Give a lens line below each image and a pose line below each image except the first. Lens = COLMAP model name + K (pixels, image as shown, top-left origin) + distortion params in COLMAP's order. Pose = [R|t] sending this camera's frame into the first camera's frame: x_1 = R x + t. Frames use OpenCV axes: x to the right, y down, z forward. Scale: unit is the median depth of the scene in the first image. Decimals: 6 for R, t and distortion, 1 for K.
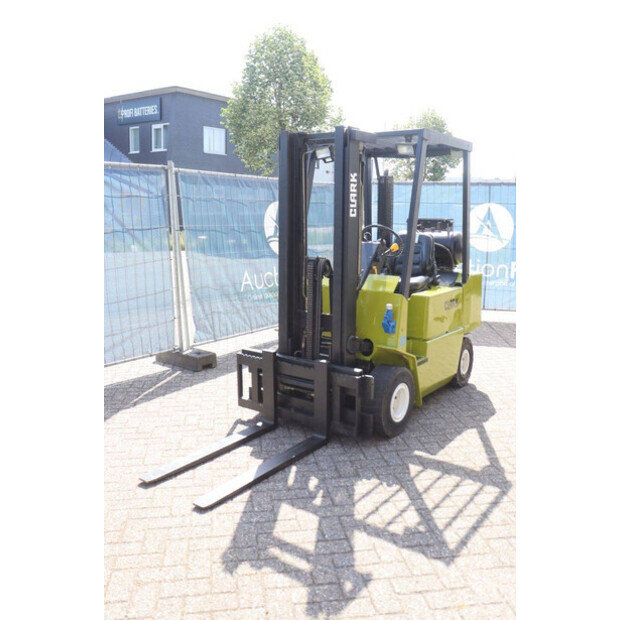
lens RADIAL K [[602.5, 0, 309.0], [0, 602.5, 290.0], [0, 0, 1]] dist [-0.037764, 0.023524]
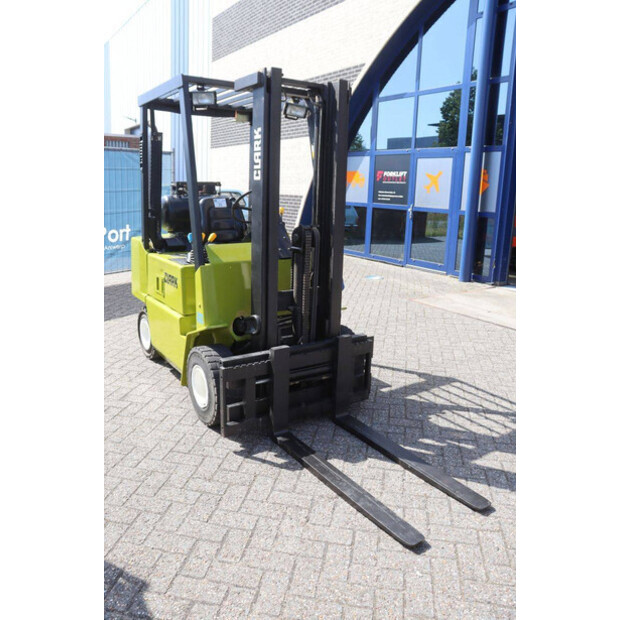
lens RADIAL K [[501.0, 0, 310.0], [0, 501.0, 310.0], [0, 0, 1]] dist [-0.086043, 0.000683]
pose [[0.311058, -0.213558, 0.926087, -0.769353], [0.102444, 0.976284, 0.190724, -0.082905], [-0.944854, 0.035546, 0.325558, 0.870985]]
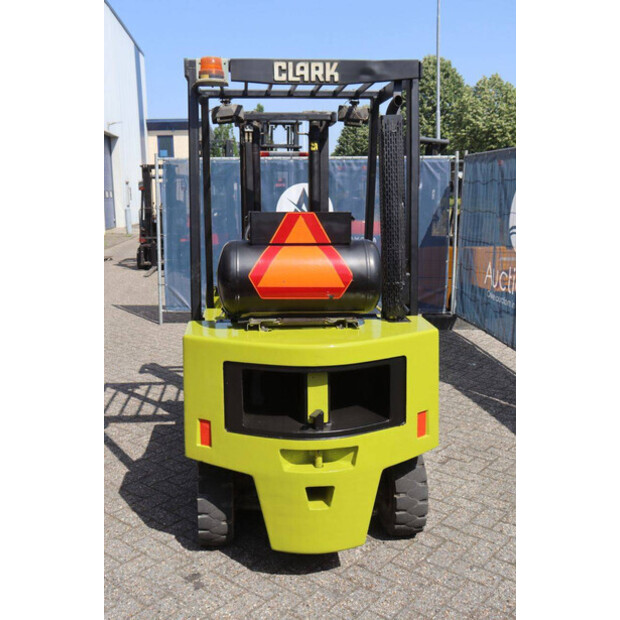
lens RADIAL K [[602.5, 0, 309.0], [0, 602.5, 290.0], [0, 0, 1]] dist [-0.037764, 0.023524]
pose [[-0.733323, 0.102751, -0.672071, 0.745860], [-0.091800, 0.964497, 0.247626, -0.263928], [0.673654, 0.243285, -0.697855, 1.984175]]
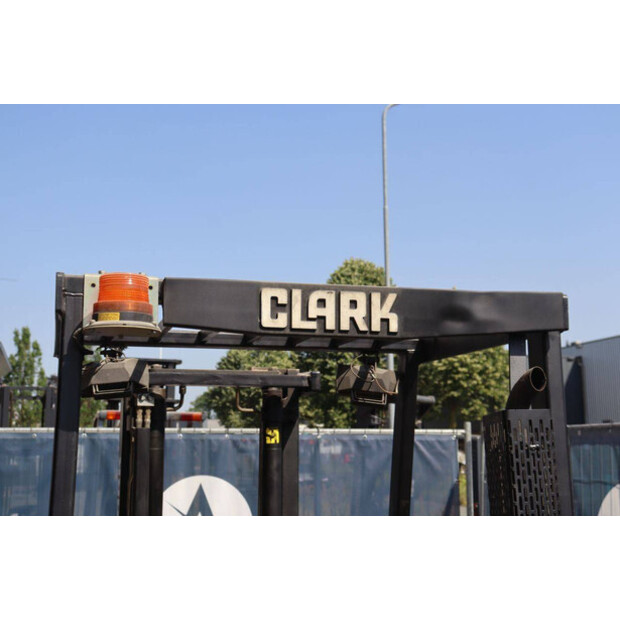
lens RADIAL K [[961.4, 0, 310.0], [0, 961.4, 310.0], [0, 0, 1]] dist [0.120006, 0.030570]
pose [[-0.625523, -0.132414, -0.768887, 0.653395], [-0.112475, 0.990503, -0.079076, -0.294129], [0.772056, 0.037016, -0.634476, 1.750804]]
